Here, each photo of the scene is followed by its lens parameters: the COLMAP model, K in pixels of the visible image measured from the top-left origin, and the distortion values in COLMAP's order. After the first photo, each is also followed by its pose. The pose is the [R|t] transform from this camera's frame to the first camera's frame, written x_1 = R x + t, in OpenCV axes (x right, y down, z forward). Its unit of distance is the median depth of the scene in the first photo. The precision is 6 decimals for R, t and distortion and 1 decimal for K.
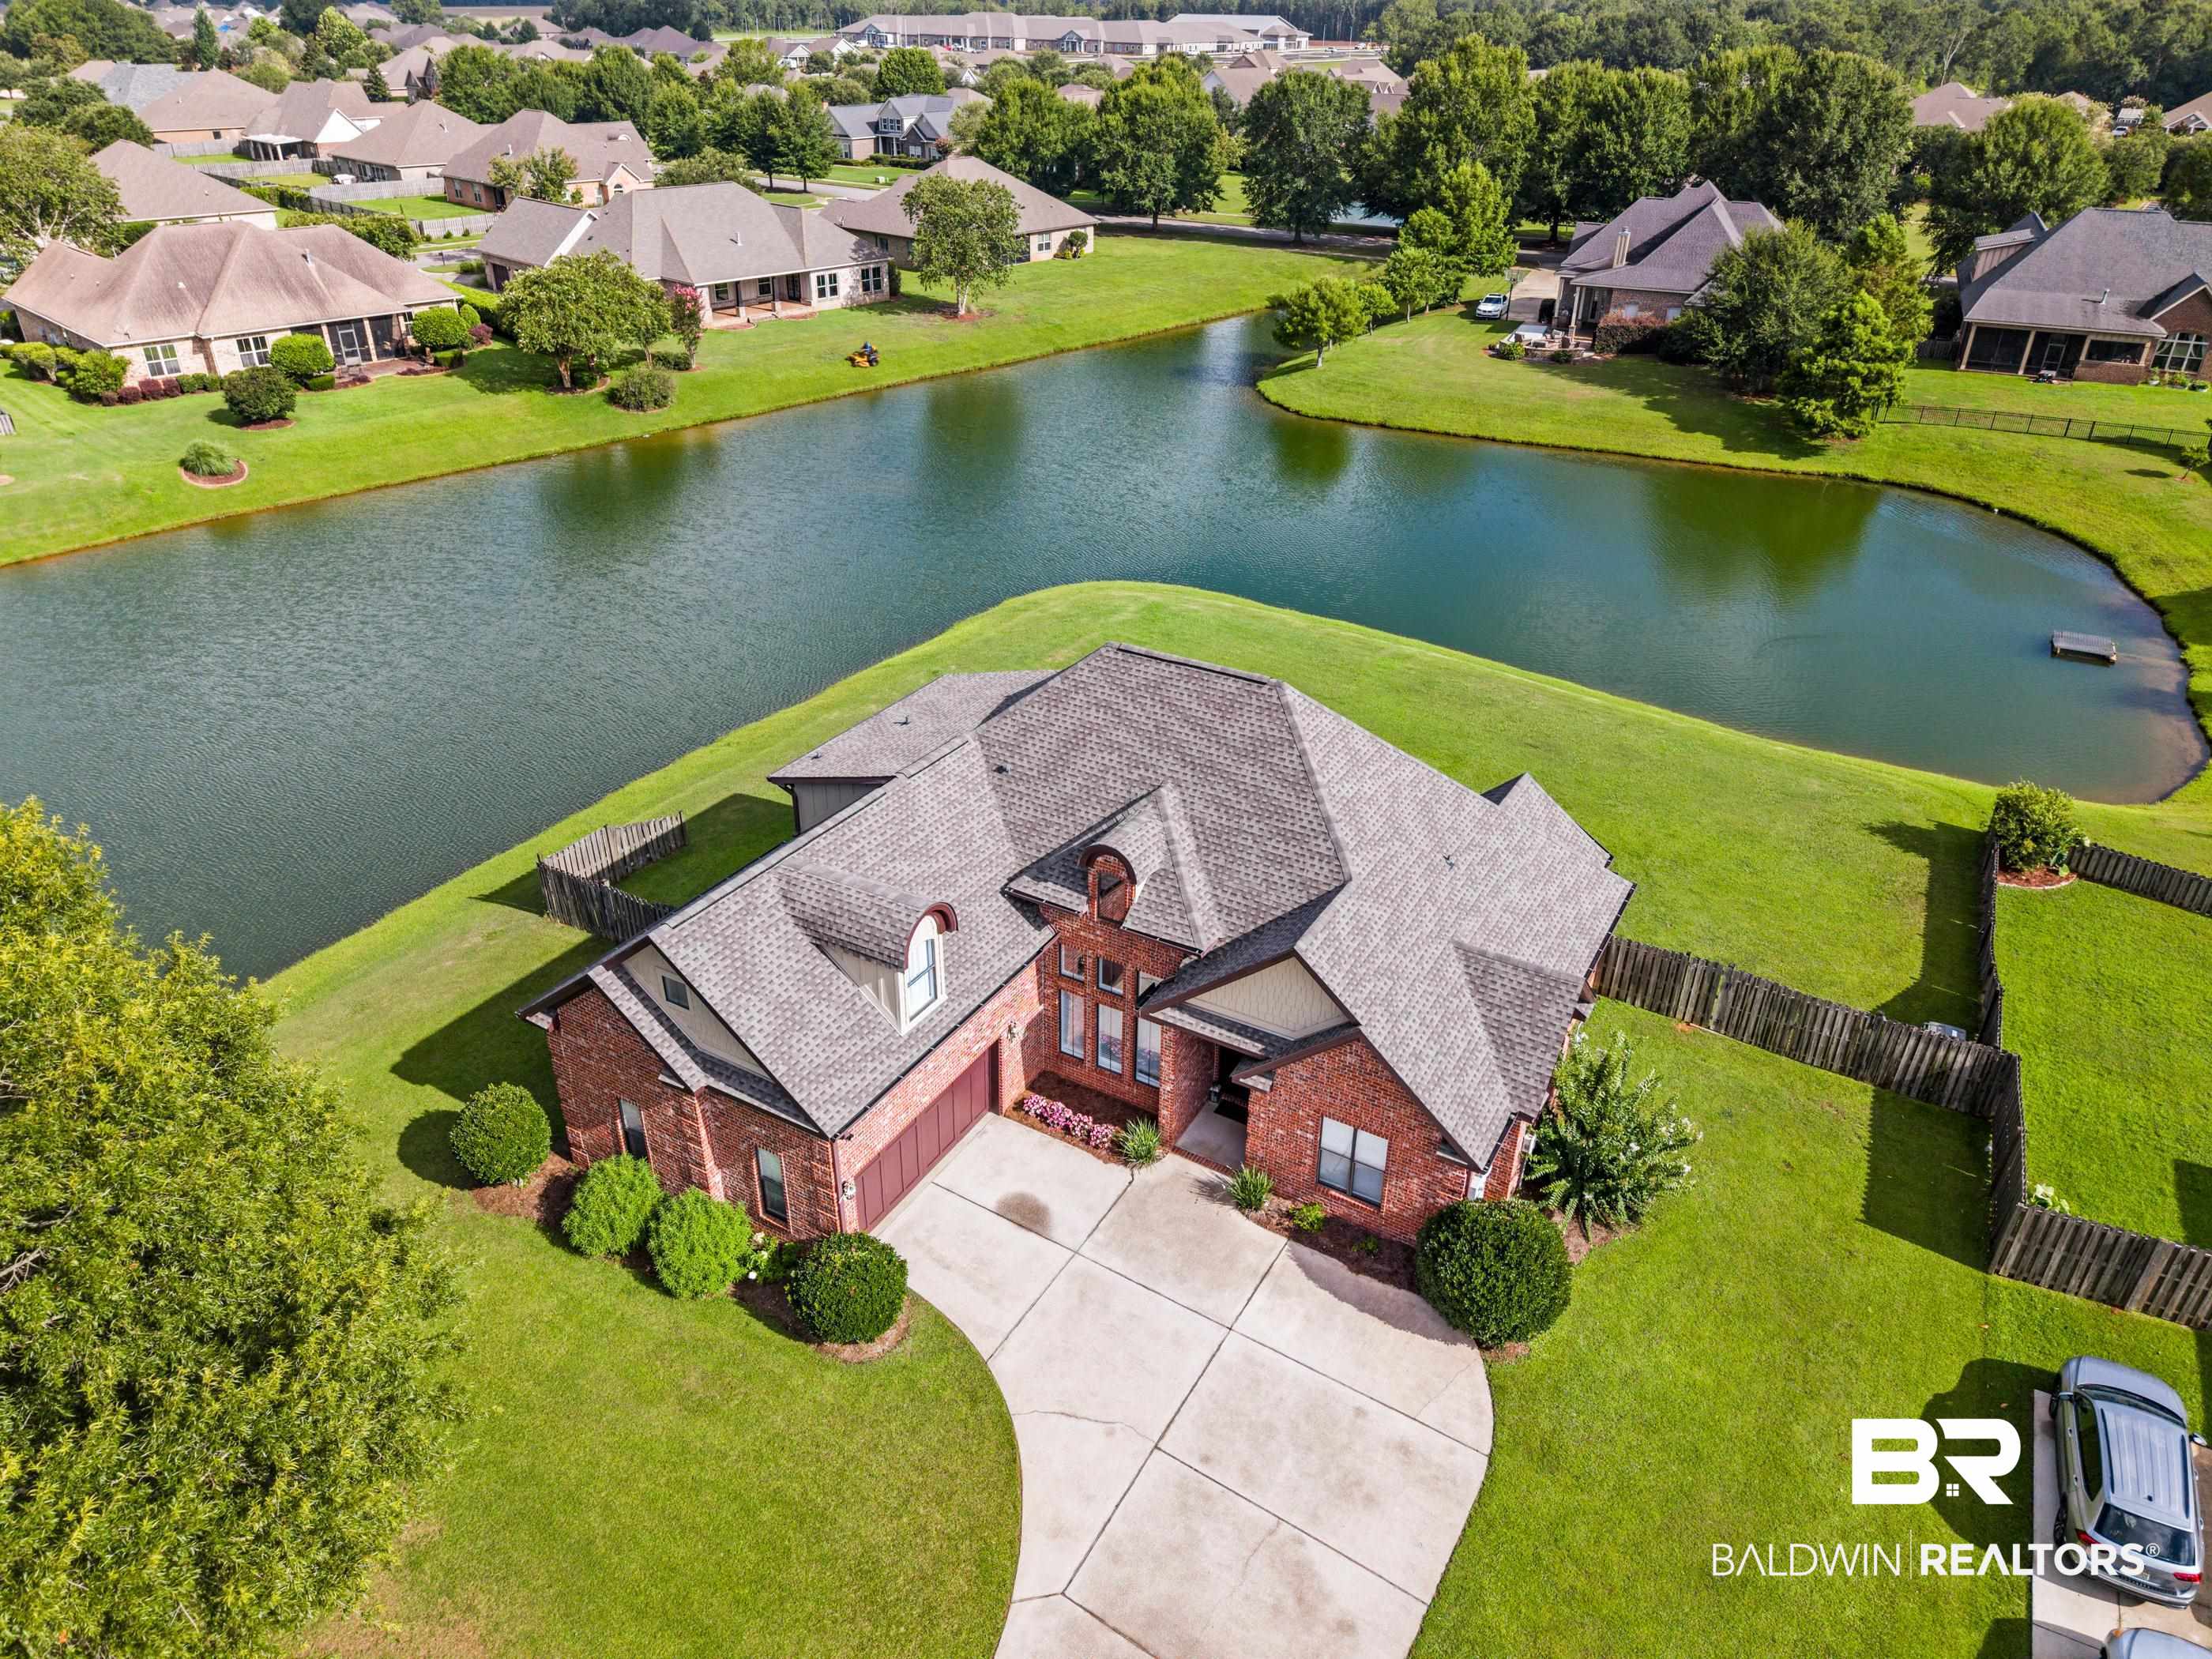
lens RADIAL K [[1490.5, 0, 1114.8], [0, 1490.5, 824.1], [0, 0, 1]] dist [0.019089, -0.016419]
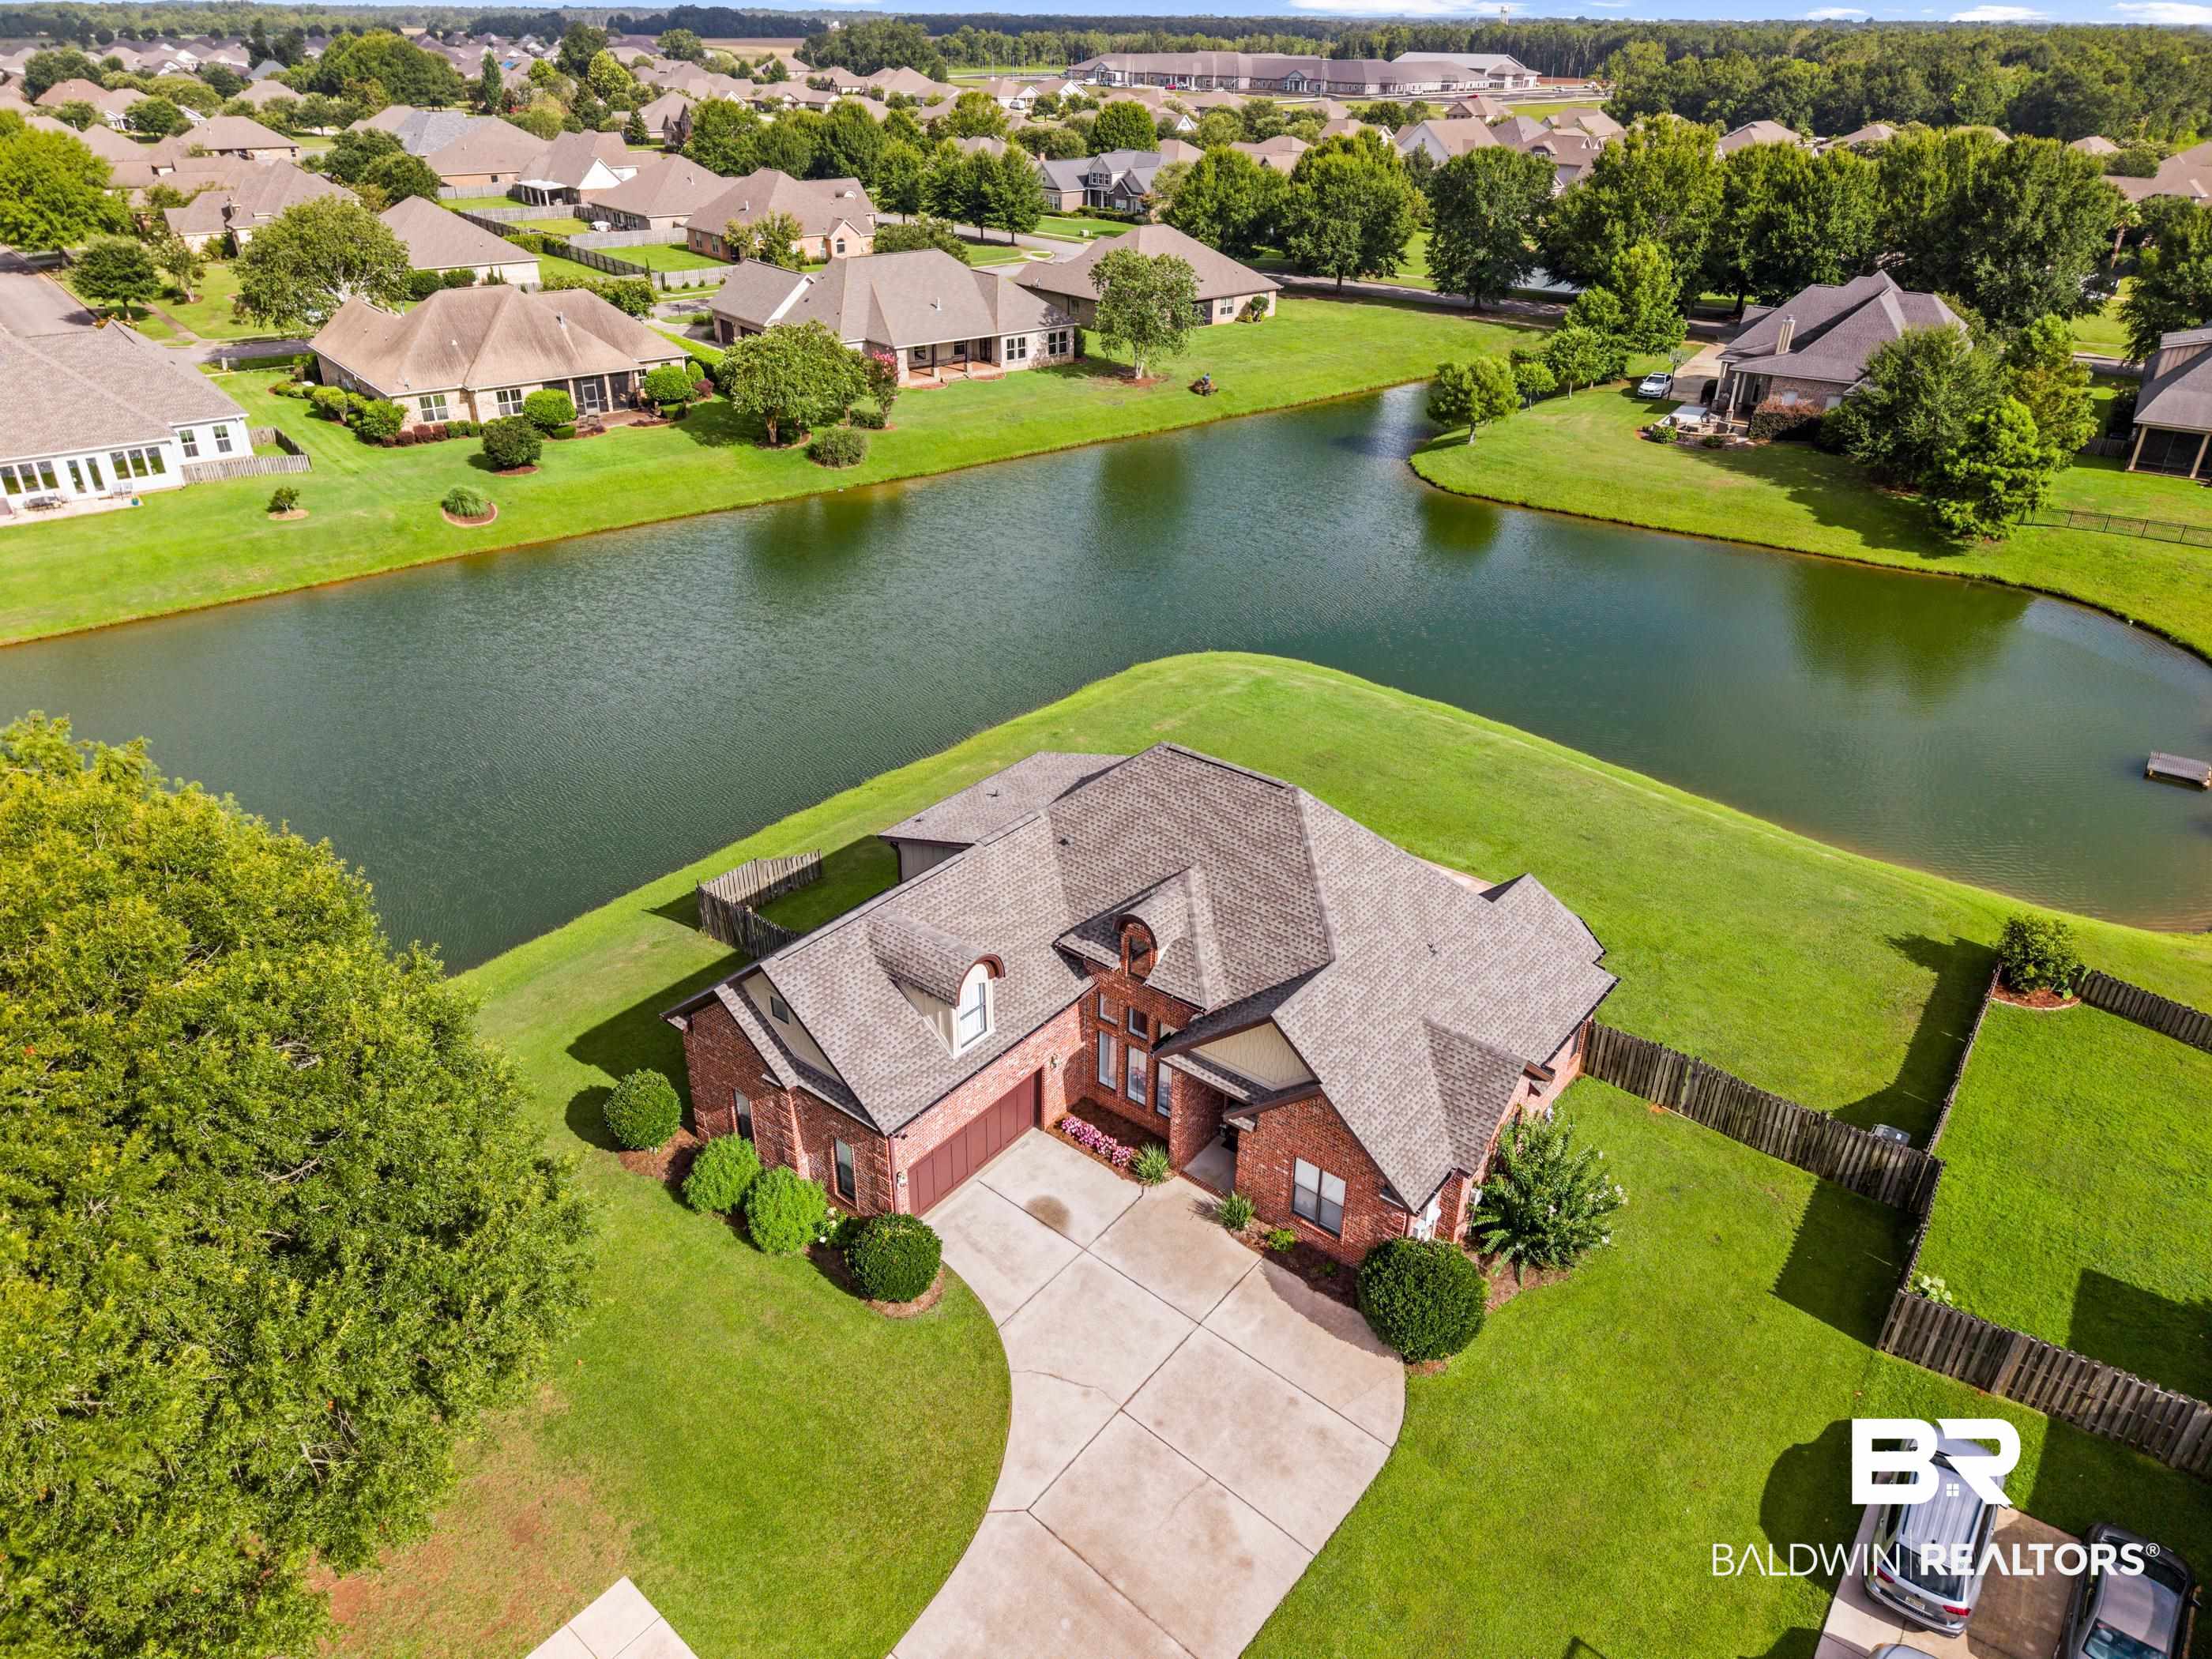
lens RADIAL K [[1490.5, 0, 1109.1], [0, 1490.5, 826.4], [0, 0, 1]] dist [0.019089, -0.016419]
pose [[0.990046, 0.065844, -0.124393, 0.062152], [-0.067582, 0.997666, -0.009796, -0.023416], [0.123458, 0.018106, 0.992185, -0.106192]]
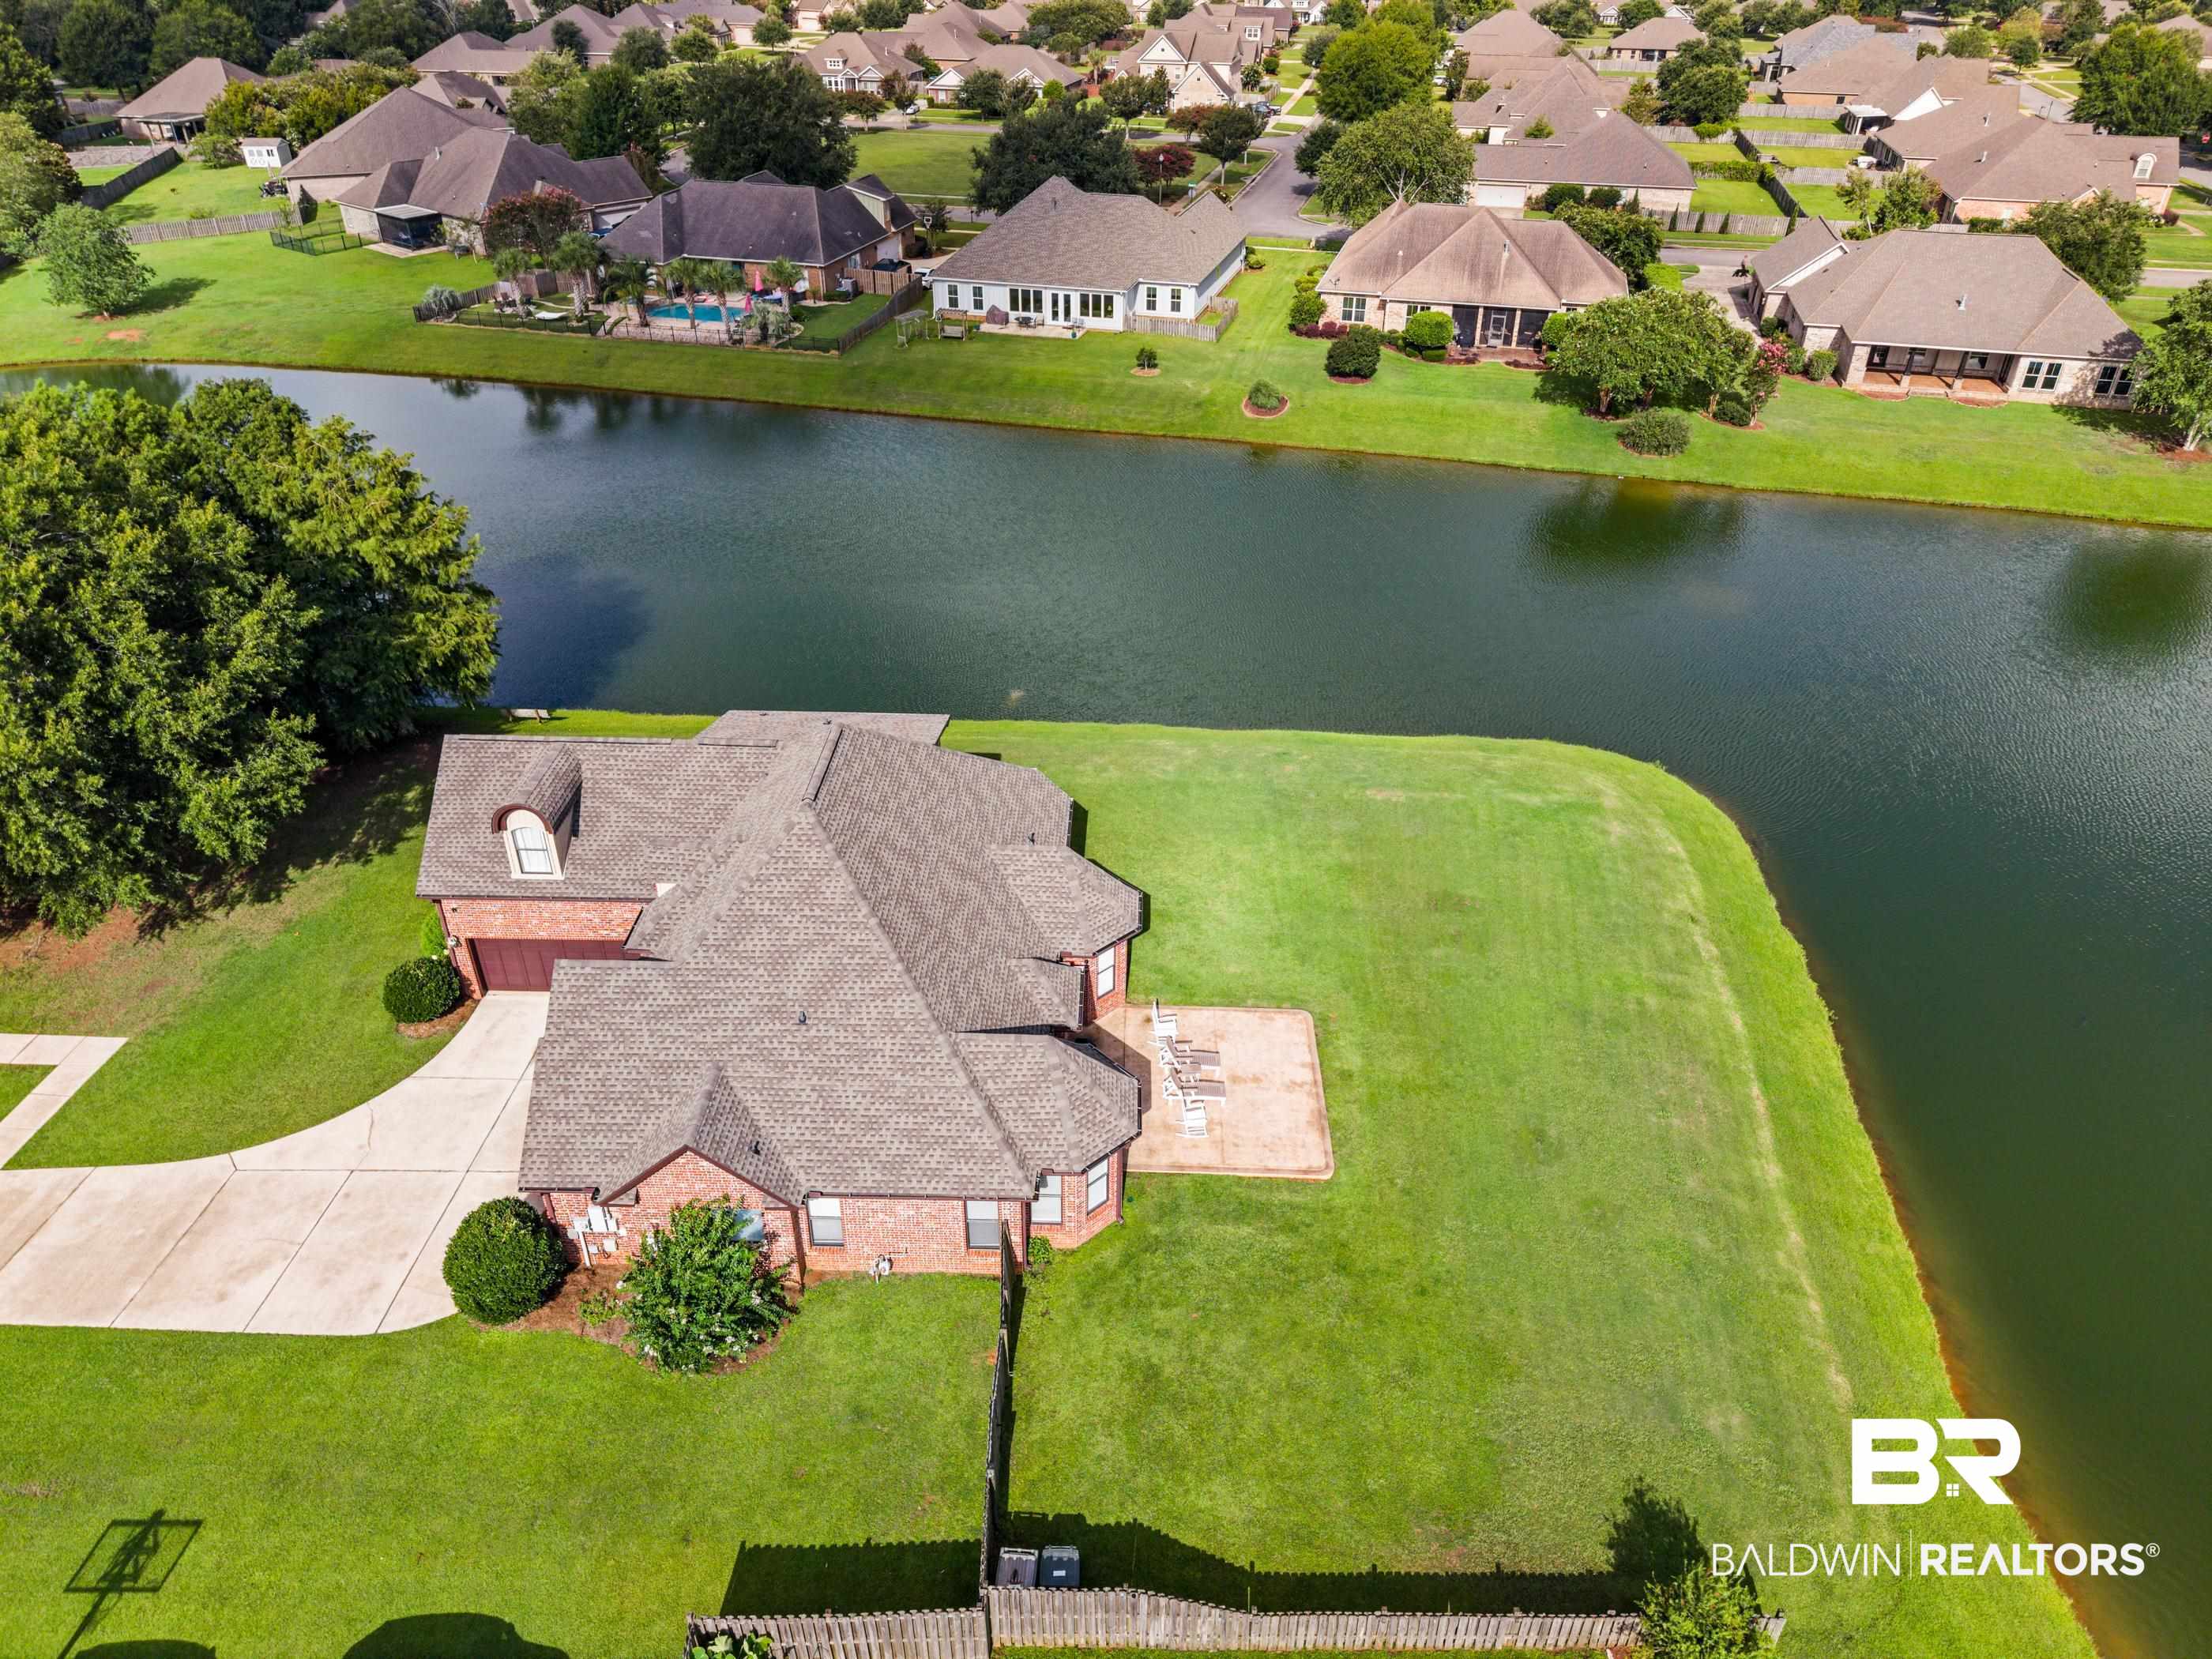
lens RADIAL K [[1490.5, 0, 1081.9], [0, 1490.5, 808.3], [0, 0, 1]] dist [0.019089, -0.016419]
pose [[0.482753, 0.450589, -0.750945, 0.590906], [-0.430643, 0.868786, 0.244453, -0.254215], [0.762559, 0.205379, 0.613452, 0.257792]]
